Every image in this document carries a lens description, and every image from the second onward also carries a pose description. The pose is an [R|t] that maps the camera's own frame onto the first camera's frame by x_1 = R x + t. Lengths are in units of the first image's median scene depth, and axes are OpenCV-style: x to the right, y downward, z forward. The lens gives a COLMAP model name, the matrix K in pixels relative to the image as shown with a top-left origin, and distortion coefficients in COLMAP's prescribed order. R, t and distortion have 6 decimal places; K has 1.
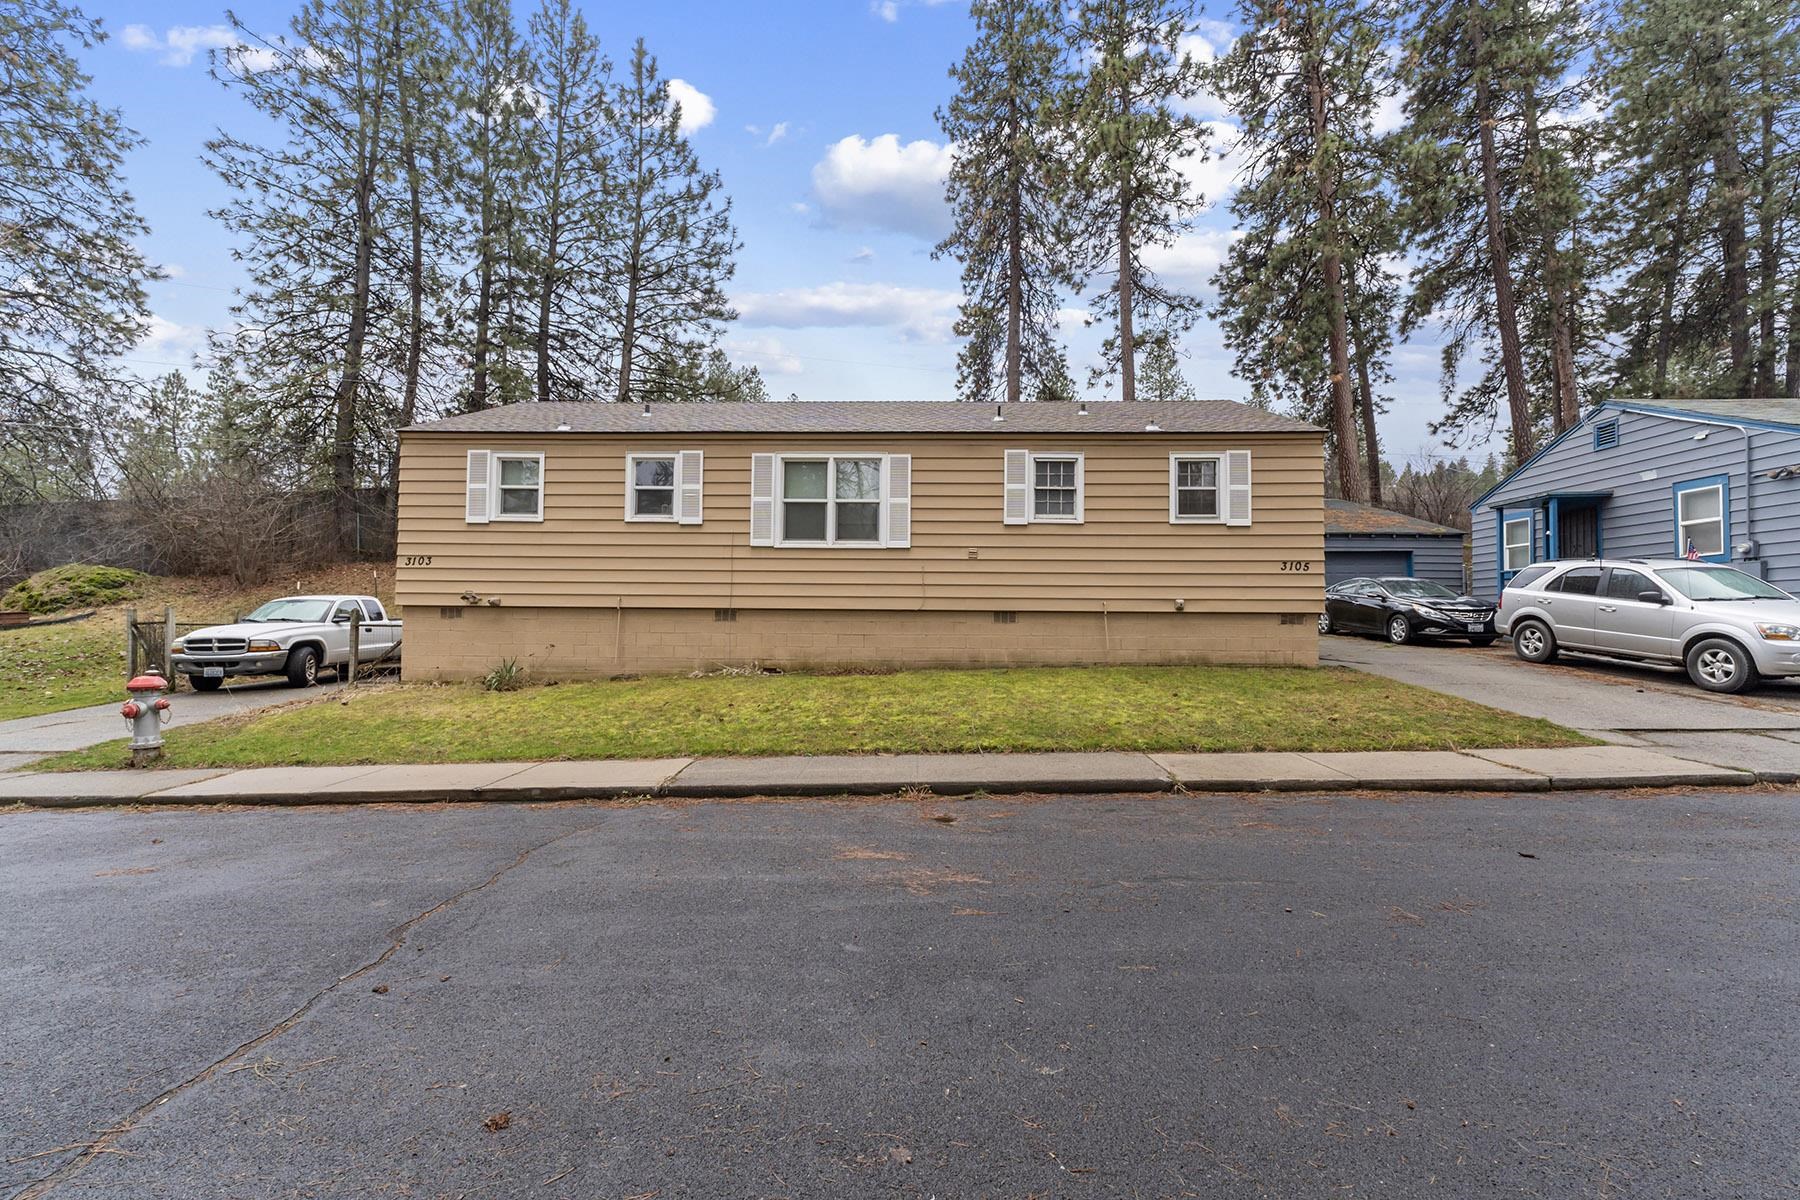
lens RADIAL K [[762.5, 0, 905.0], [0, 762.5, 597.5], [0, 0, 1]] dist [0.002098, 0.000055]
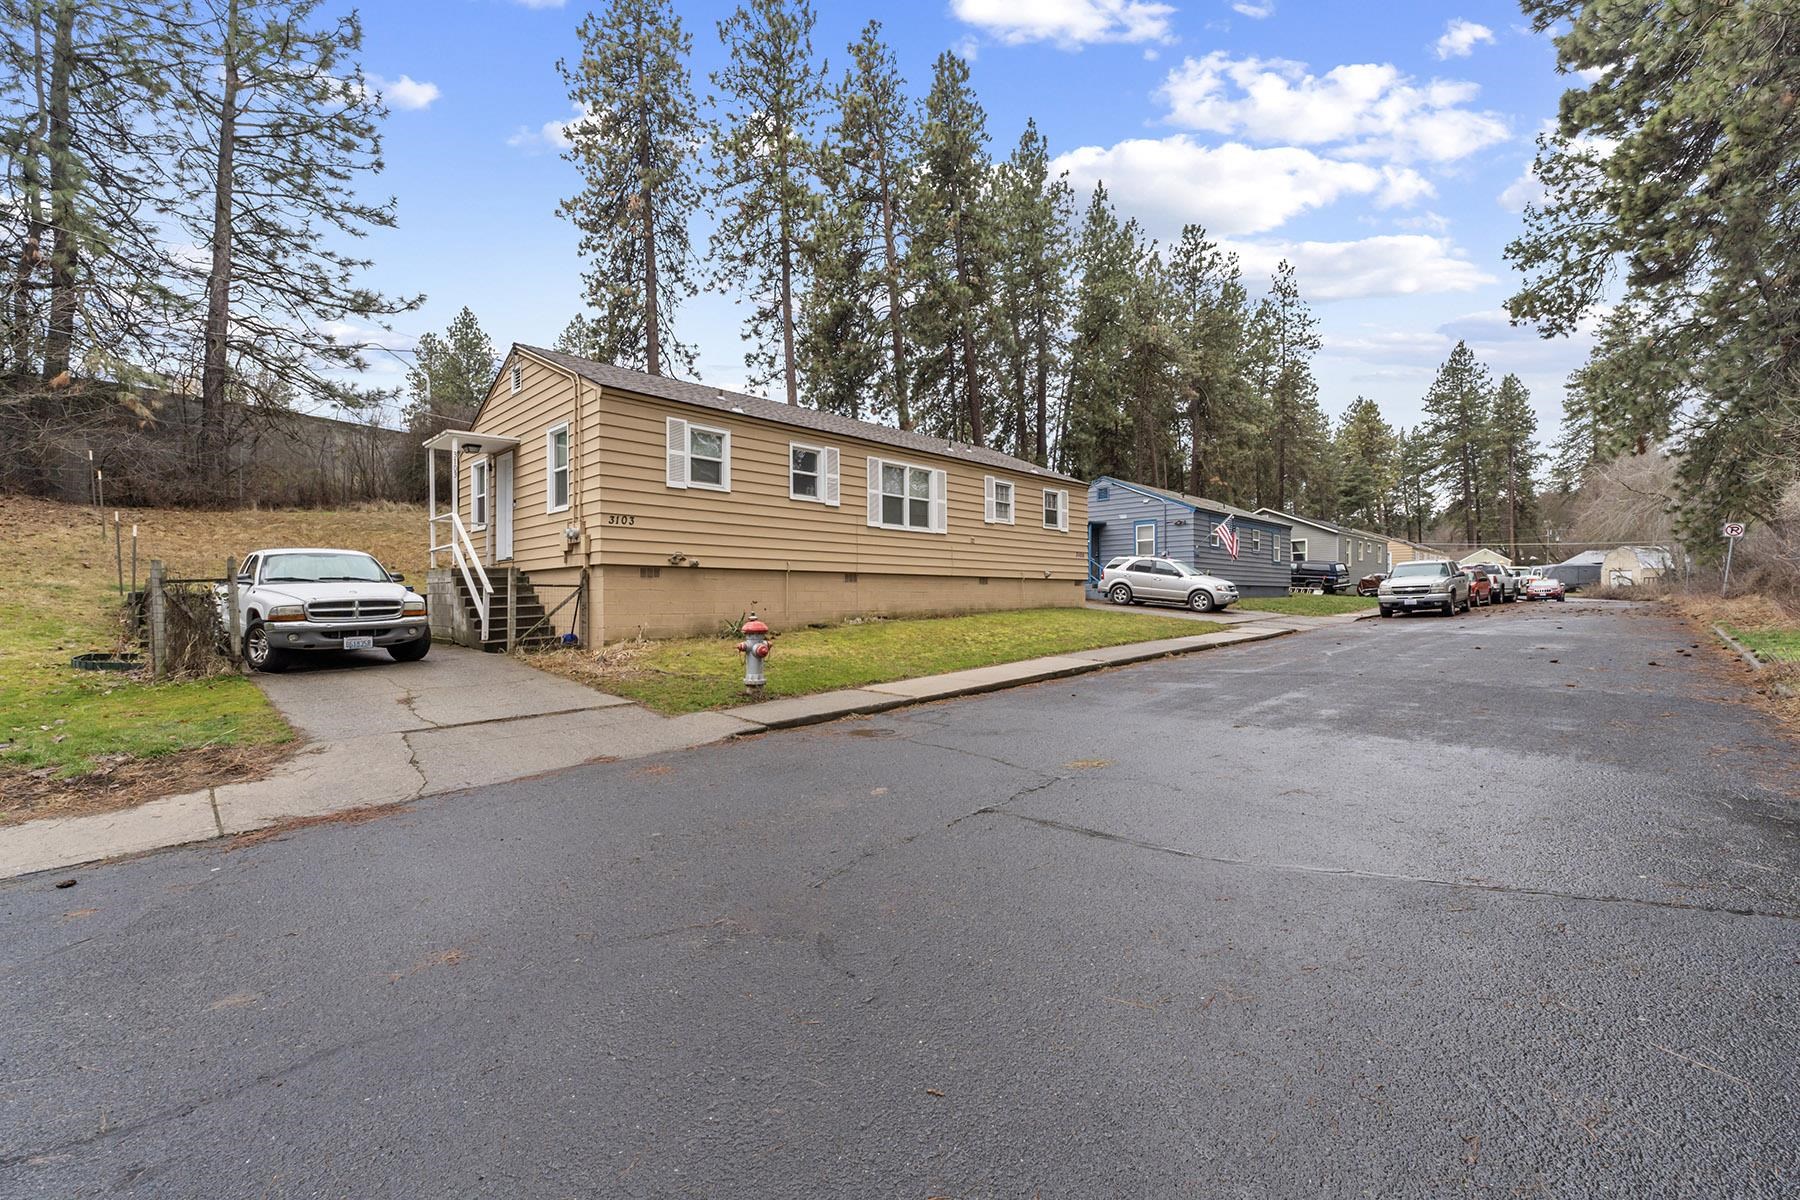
lens RADIAL K [[762.5, 0, 903.7], [0, 762.5, 599.9], [0, 0, 1]] dist [0.002098, 0.000055]
pose [[0.671077, -0.010494, 0.741314, -1.142945], [-0.011646, 0.999627, 0.024693, 0.027855], [-0.741297, -0.025204, 0.670704, 0.056450]]
